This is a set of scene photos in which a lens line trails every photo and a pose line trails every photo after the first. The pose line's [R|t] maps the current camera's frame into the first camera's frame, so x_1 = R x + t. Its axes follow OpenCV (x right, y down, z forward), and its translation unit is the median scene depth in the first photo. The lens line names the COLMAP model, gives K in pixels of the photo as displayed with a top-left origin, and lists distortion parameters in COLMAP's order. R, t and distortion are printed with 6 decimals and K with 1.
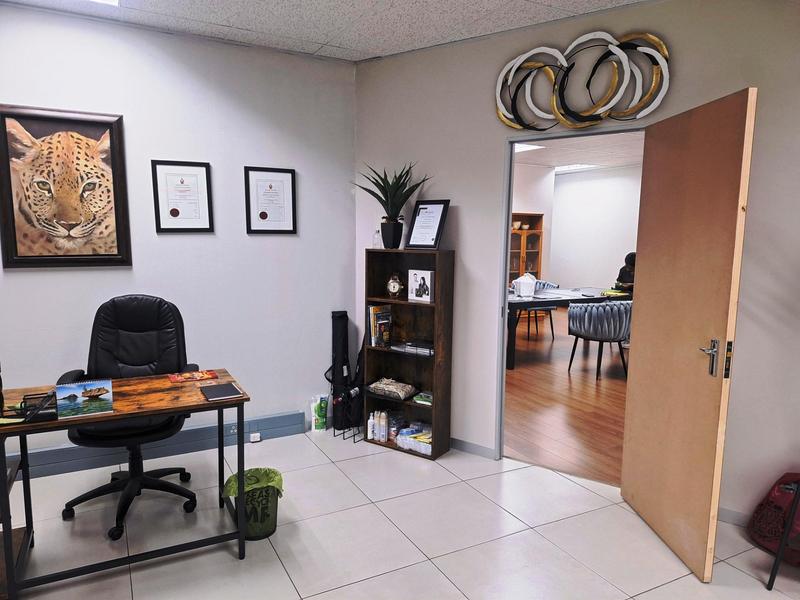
lens RADIAL K [[558.5, 0, 402.3], [0, 558.5, 303.6], [0, 0, 1]] dist [0.056124, -0.056060]
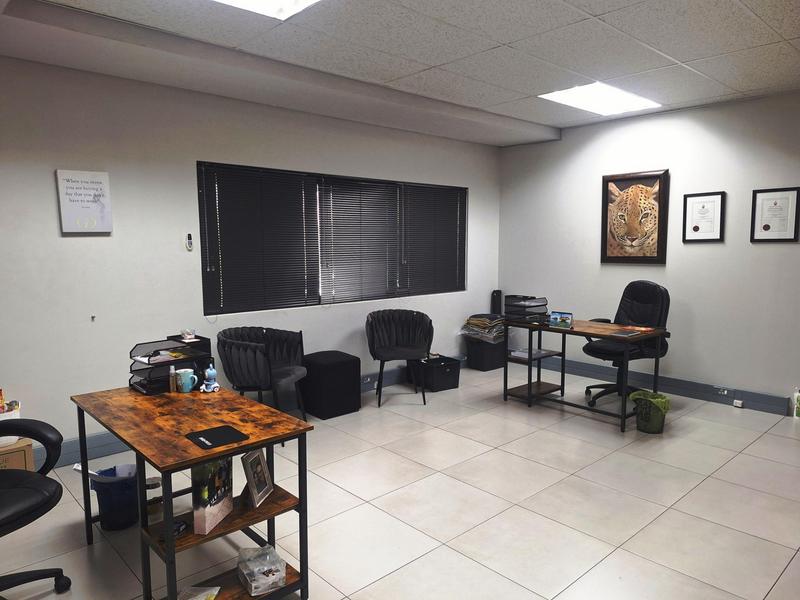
lens RADIAL K [[558.5, 0, 401.7], [0, 558.5, 300.8], [0, 0, 1]] dist [0.056124, -0.056060]
pose [[0.254663, 0.090439, -0.962792, 0.880716], [-0.113396, 0.991541, 0.063146, 0.018110], [0.960358, 0.093096, 0.262764, -0.099341]]
